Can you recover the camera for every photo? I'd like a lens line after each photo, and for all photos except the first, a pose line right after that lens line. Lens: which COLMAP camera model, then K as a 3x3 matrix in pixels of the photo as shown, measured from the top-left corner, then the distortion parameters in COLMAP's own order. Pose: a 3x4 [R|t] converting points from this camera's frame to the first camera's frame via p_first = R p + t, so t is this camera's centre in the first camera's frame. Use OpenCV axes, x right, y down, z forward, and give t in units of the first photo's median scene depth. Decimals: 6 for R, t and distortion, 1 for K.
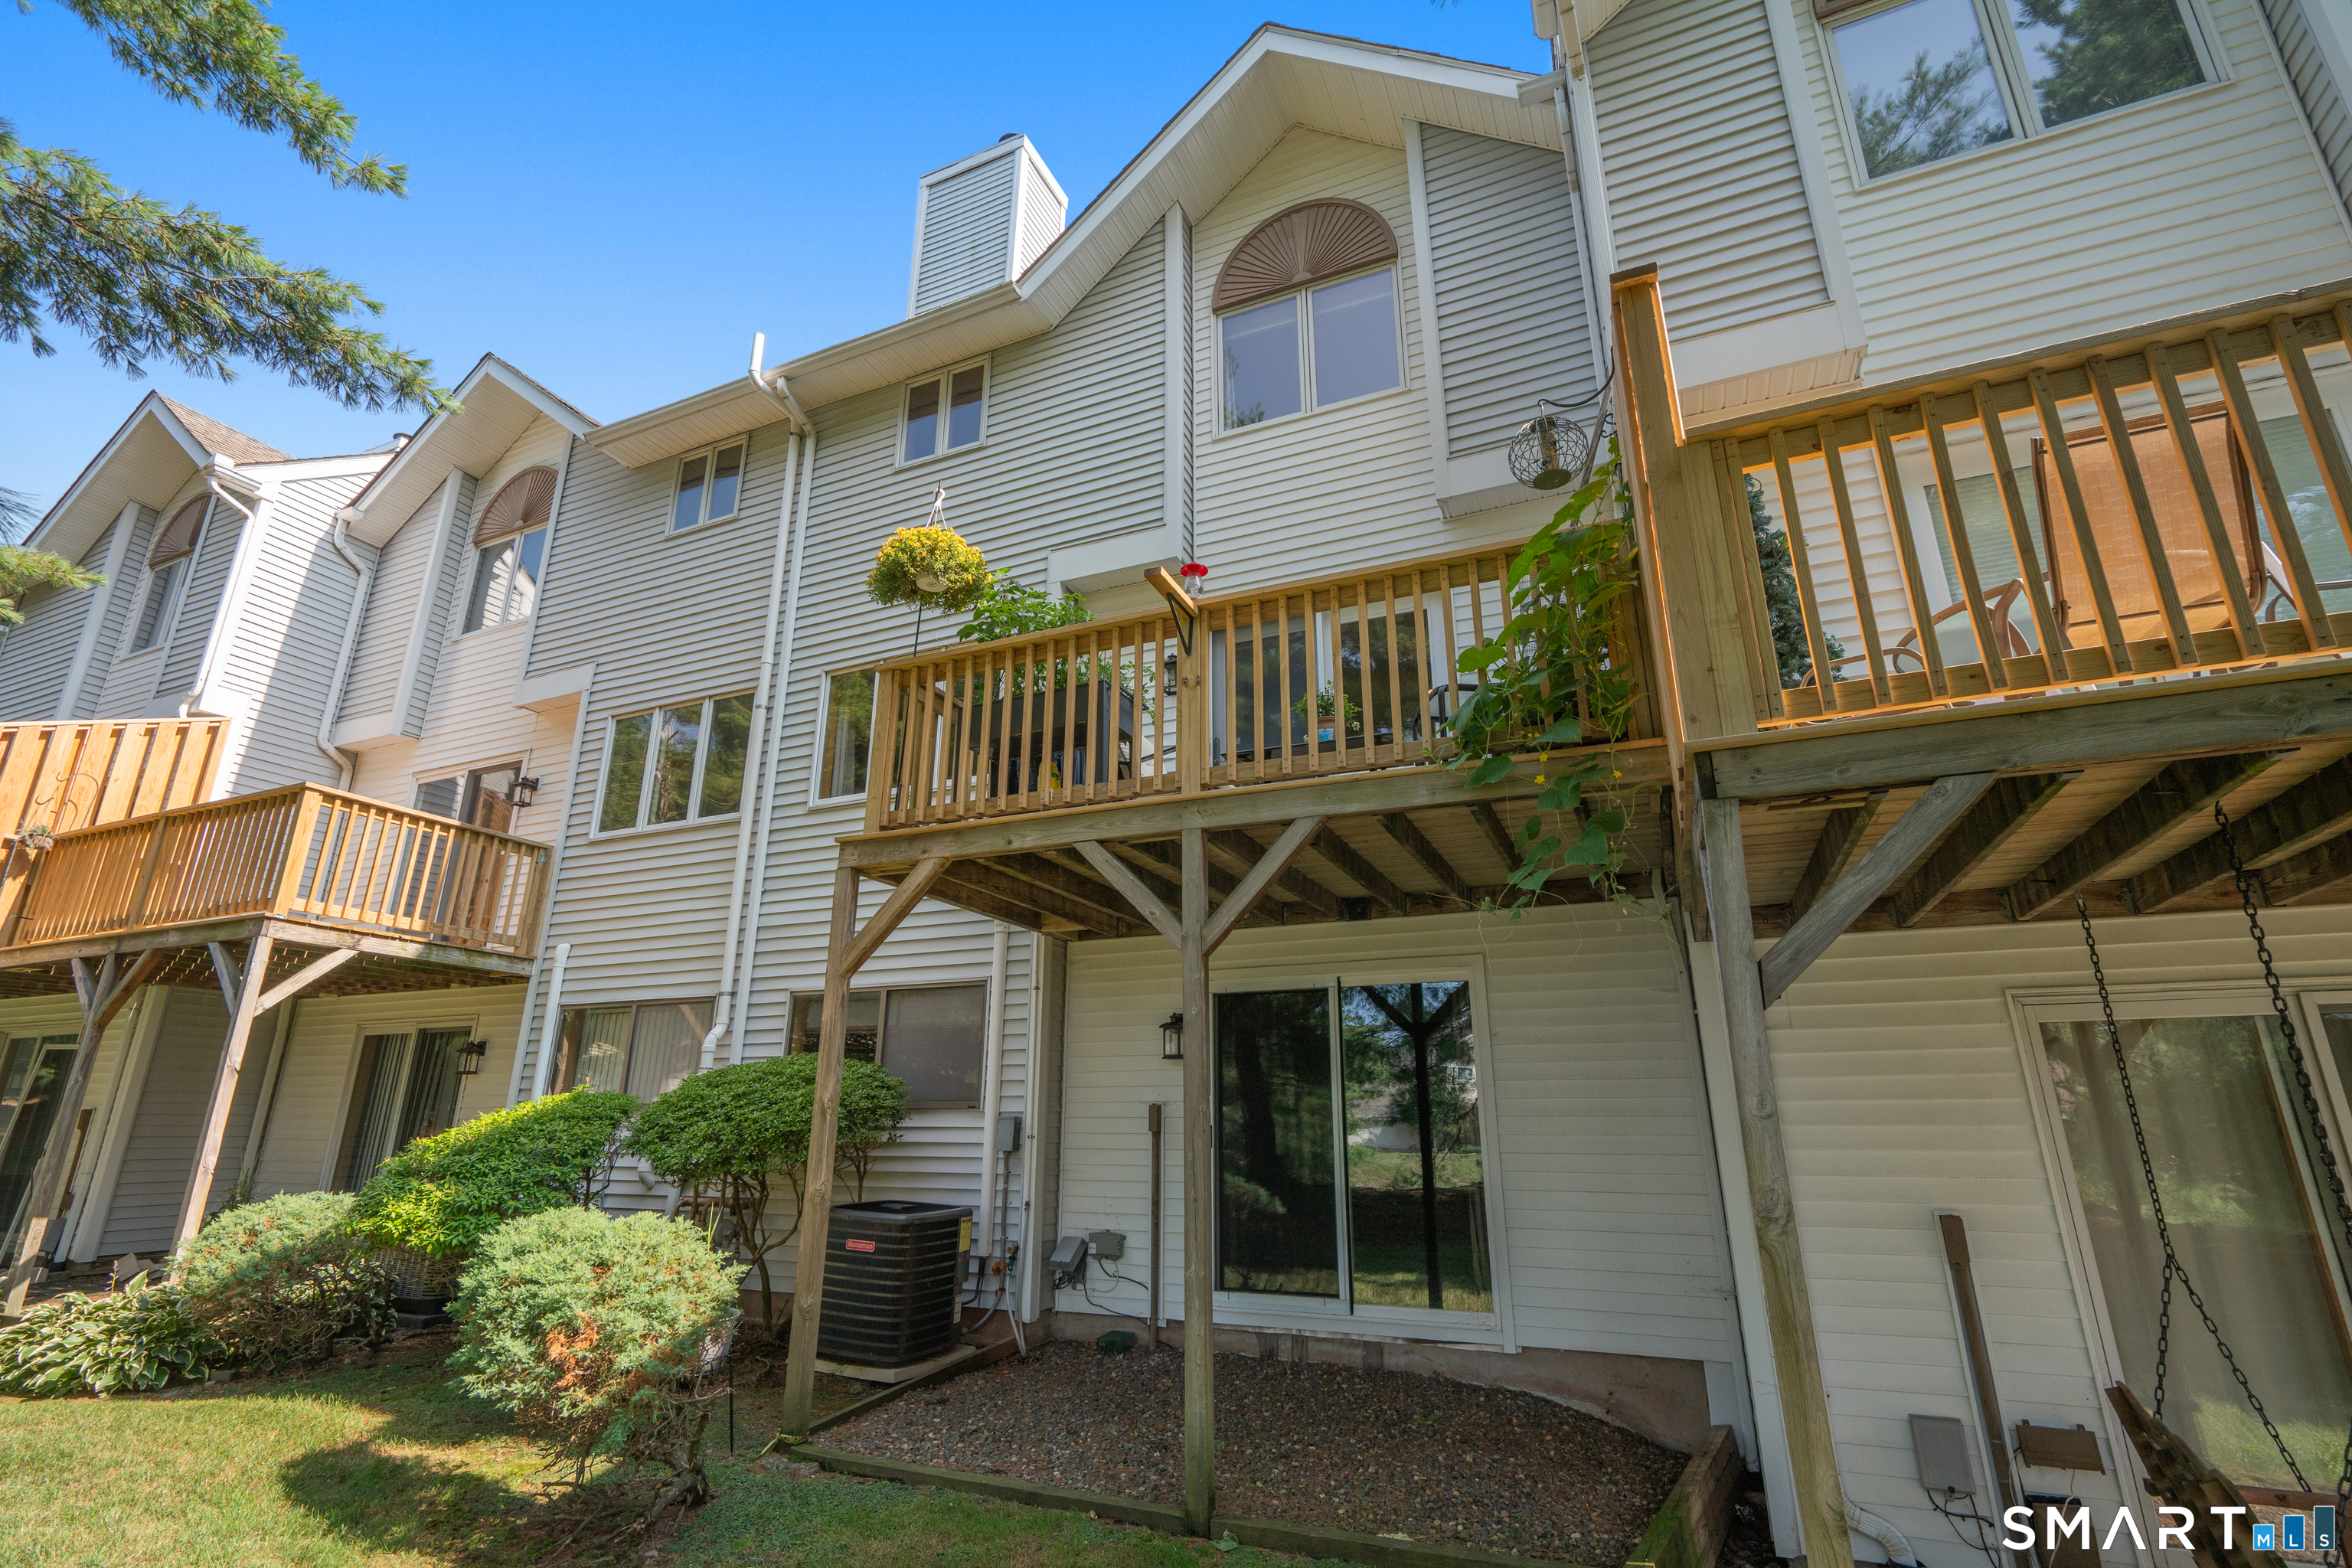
lens RADIAL K [[1081.9, 0, 1172.2], [0, 1081.9, 779.7], [0, 0, 1]] dist [0.000615, 0.001265]
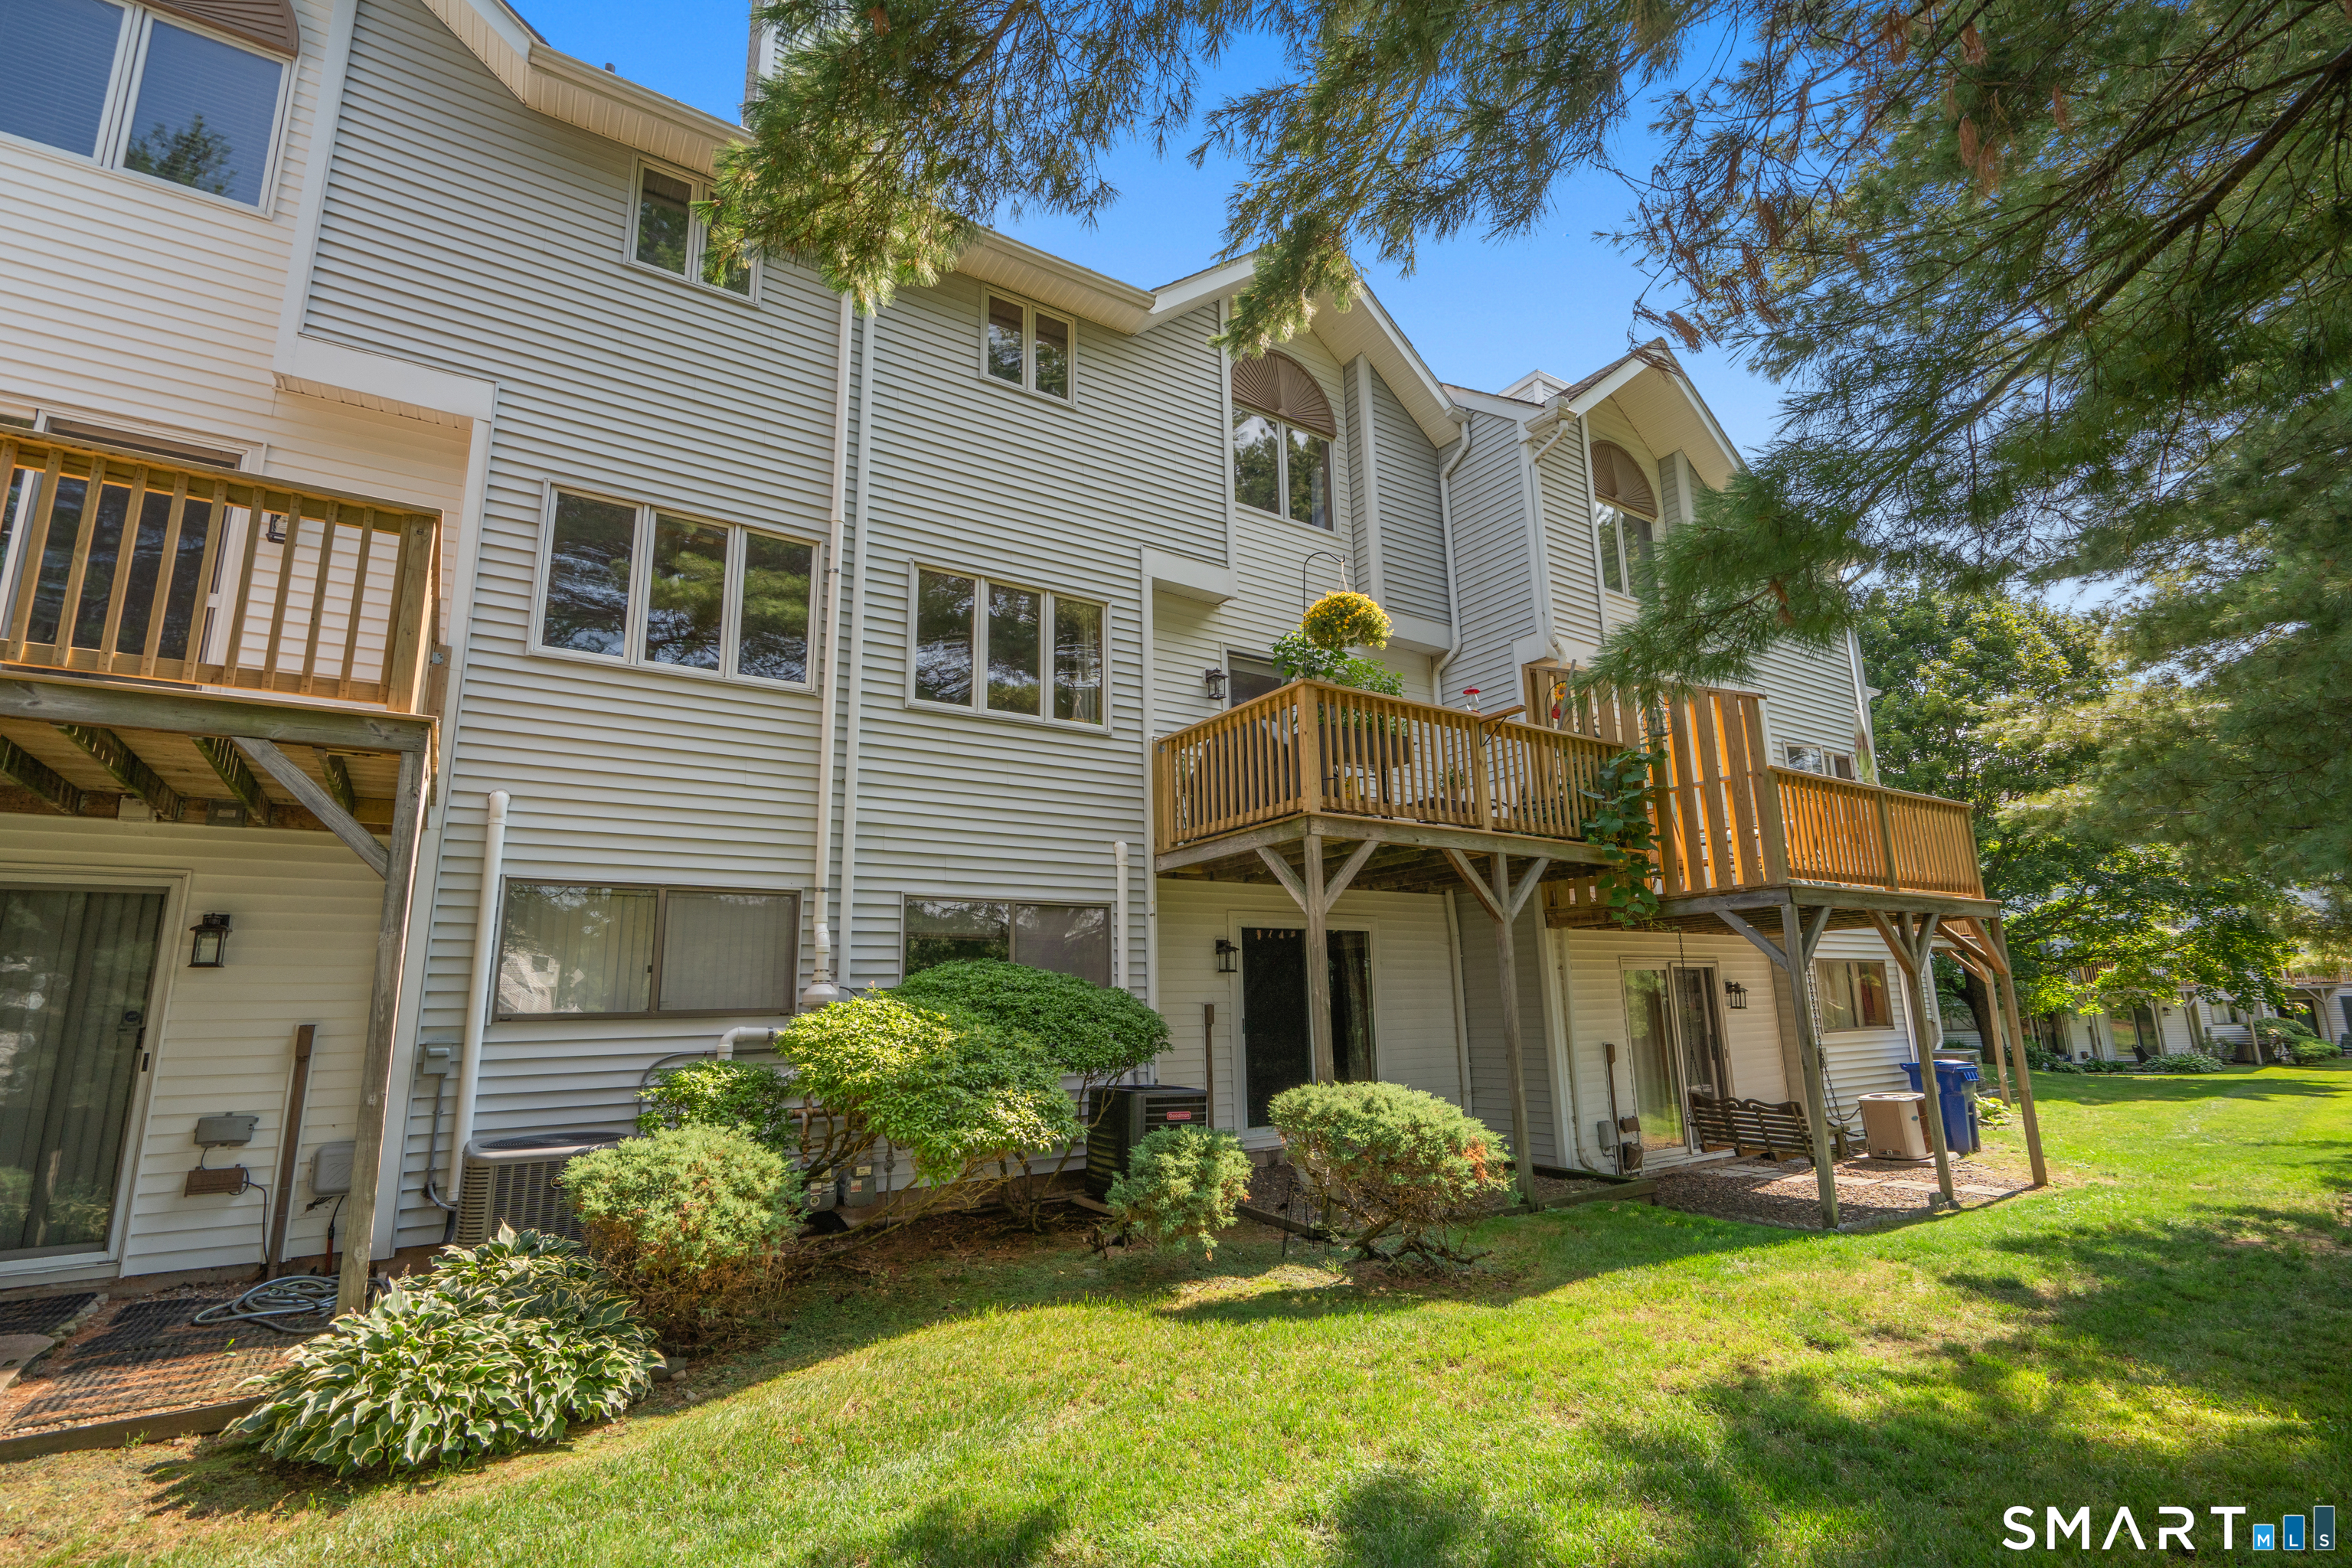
lens RADIAL K [[1081.9, 0, 1168.6], [0, 1081.9, 783.5], [0, 0, 1]] dist [0.000615, 0.001265]
pose [[0.531470, 0.160455, 0.831742, -1.026466], [-0.239052, 0.970395, -0.034453, 0.073425], [-0.812646, -0.180518, 0.554093, 0.276181]]
